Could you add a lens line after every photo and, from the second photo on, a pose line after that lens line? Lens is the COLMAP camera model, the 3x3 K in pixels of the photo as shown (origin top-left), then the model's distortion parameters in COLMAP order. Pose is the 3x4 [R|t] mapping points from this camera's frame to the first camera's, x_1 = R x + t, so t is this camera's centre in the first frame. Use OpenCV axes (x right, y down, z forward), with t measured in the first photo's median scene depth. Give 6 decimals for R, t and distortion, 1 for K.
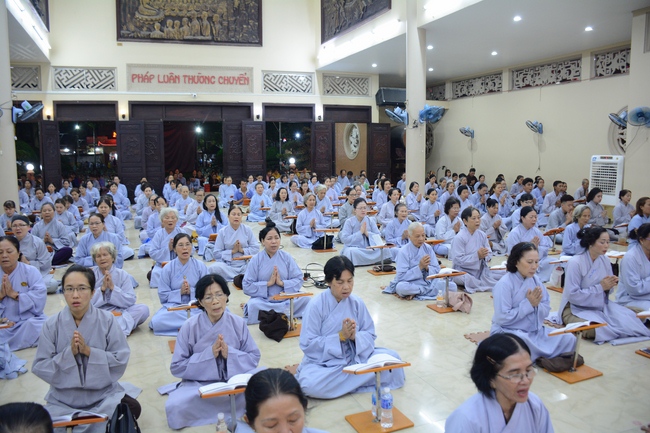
lens RADIAL K [[516.7, 0, 322.6], [0, 516.7, 220.4], [0, 0, 1]] dist [-0.135458, 0.079900]
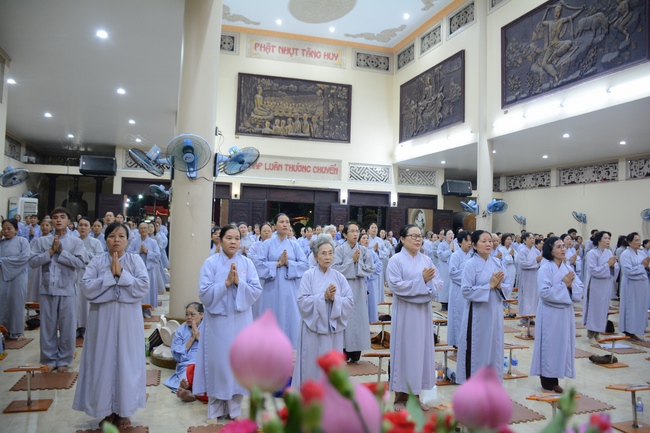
lens RADIAL K [[516.7, 0, 329.2], [0, 516.7, 215.7], [0, 0, 1]] dist [-0.135458, 0.079900]
pose [[0.997184, 0.039650, -0.063658, -0.086381], [-0.049300, 0.986208, -0.157999, 0.023987], [0.056516, 0.160692, 0.985385, -0.187093]]
